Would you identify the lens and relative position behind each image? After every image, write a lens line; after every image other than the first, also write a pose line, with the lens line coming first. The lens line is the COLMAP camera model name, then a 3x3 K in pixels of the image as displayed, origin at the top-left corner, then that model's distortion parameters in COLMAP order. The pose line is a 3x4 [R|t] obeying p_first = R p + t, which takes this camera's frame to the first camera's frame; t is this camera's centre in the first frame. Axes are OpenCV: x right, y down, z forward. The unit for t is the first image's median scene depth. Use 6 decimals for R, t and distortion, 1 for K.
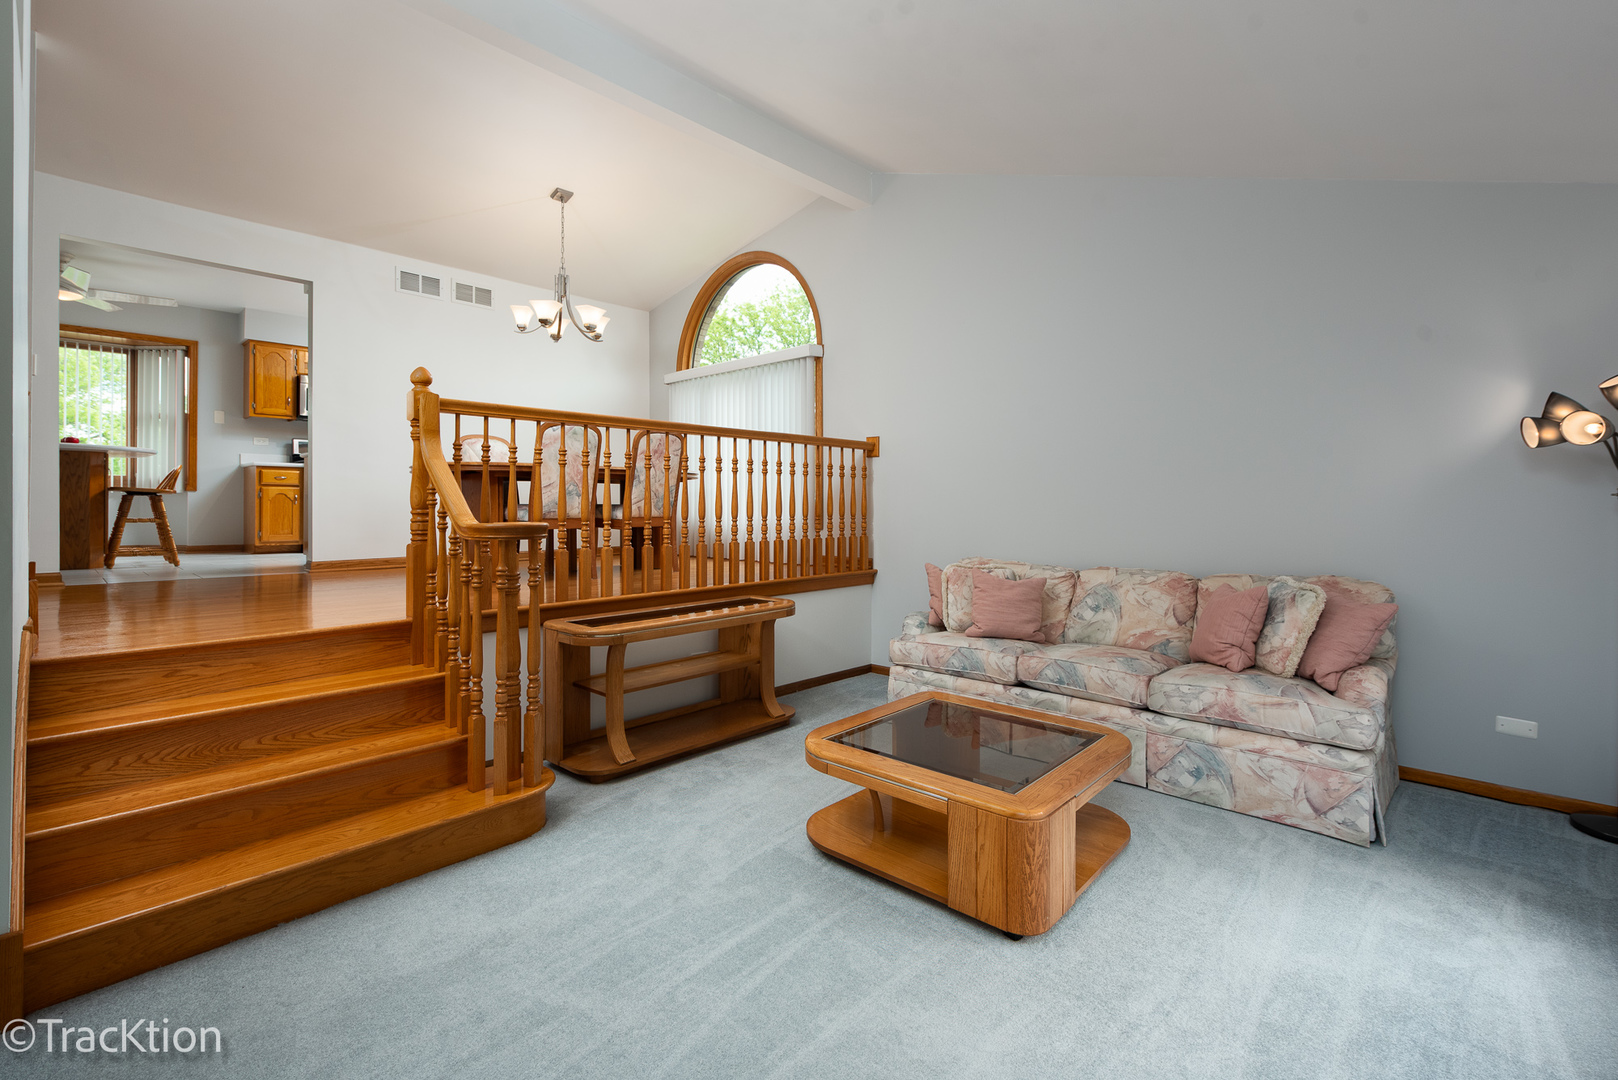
lens RADIAL K [[718.2, 0, 806.2], [0, 718.2, 497.3], [0, 0, 1]] dist [-0.002808, -0.001585]
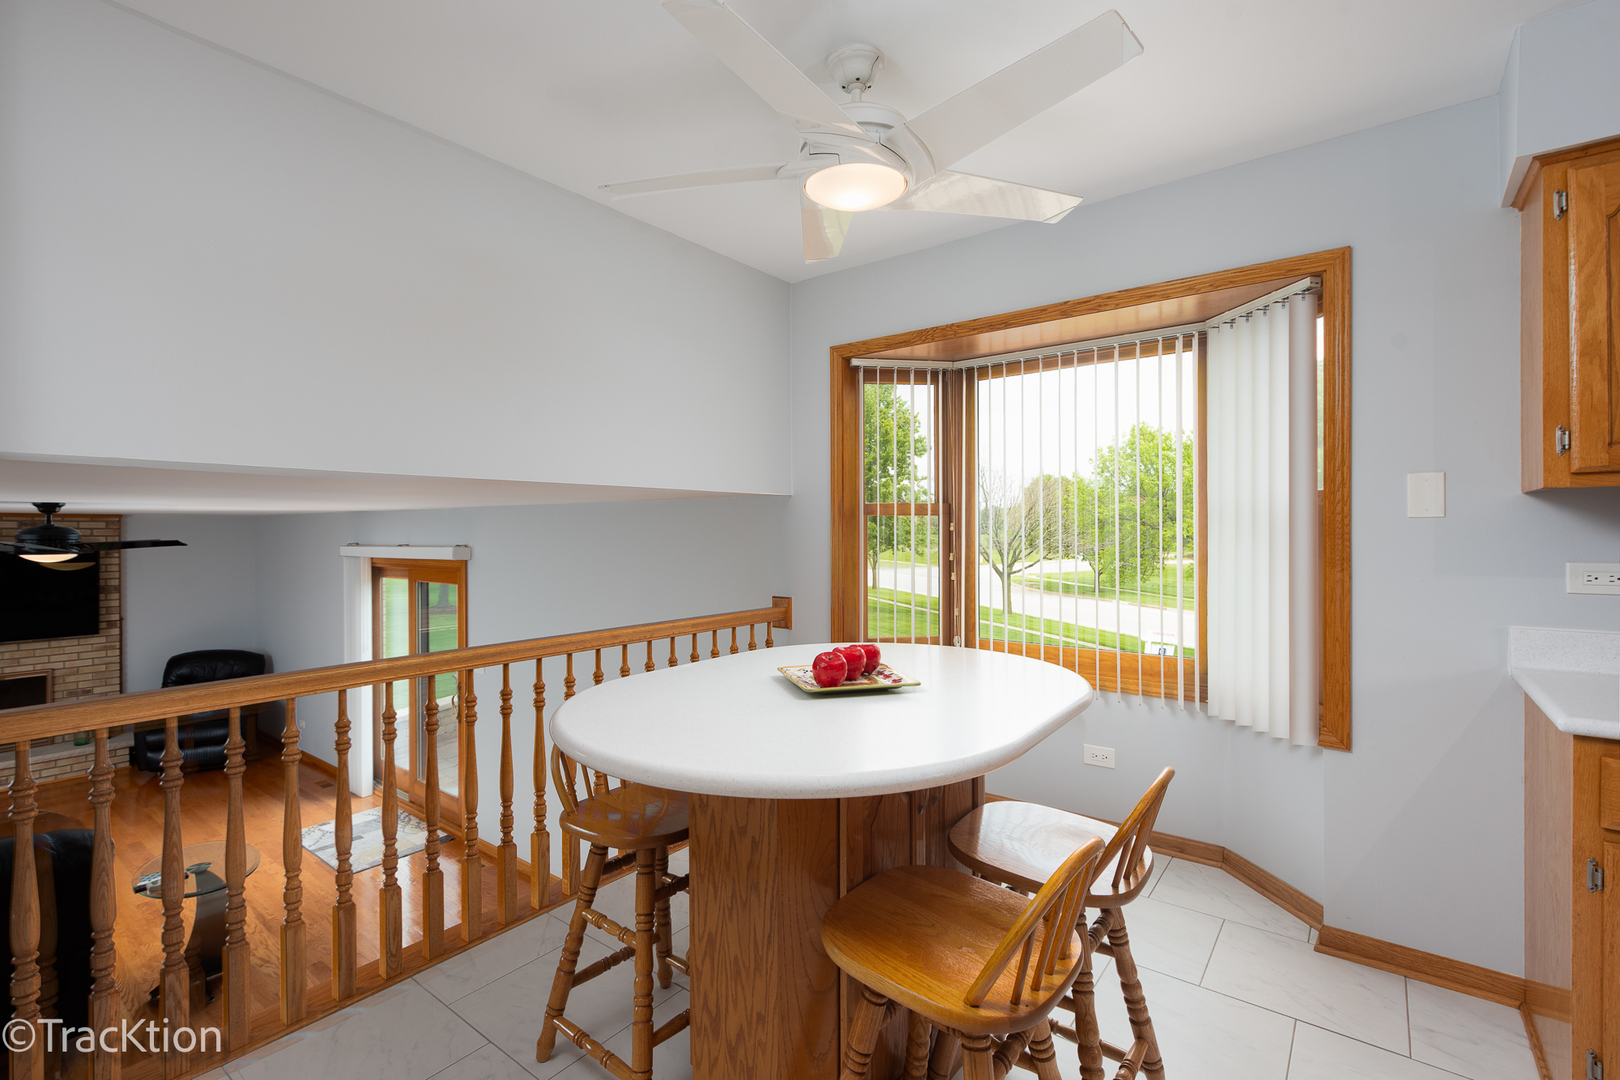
lens RADIAL K [[719.1, 0, 811.1], [0, 719.1, 530.9], [0, 0, 1]] dist [-0.002808, -0.001585]
pose [[0.082487, 0.000194, -0.996592, -0.585095], [0.012094, 0.999926, 0.001196, -0.105647], [0.996519, -0.012152, 0.082478, 0.769787]]
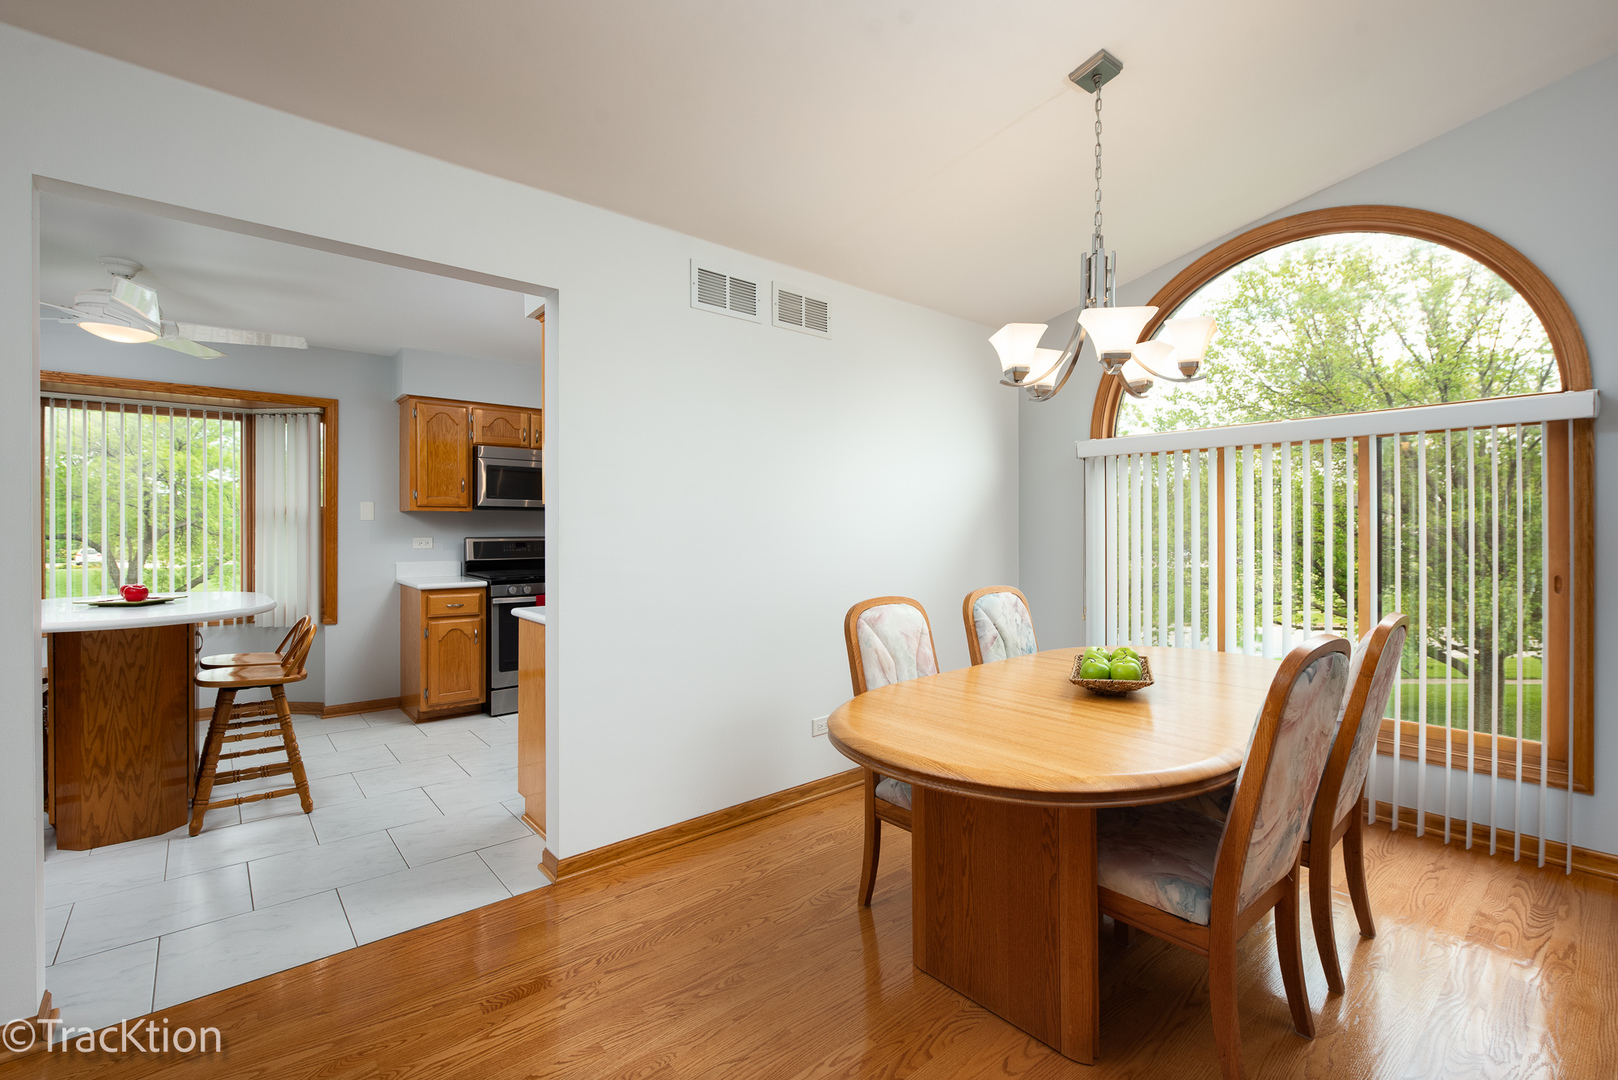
lens RADIAL K [[718.2, 0, 810.1], [0, 718.2, 529.6], [0, 0, 1]] dist [-0.002808, -0.001585]
pose [[0.993100, 0.001152, -0.117264, -0.340556], [0.000075, 0.999945, 0.010461, -0.105835], [0.117269, -0.010398, 0.993046, 0.395056]]
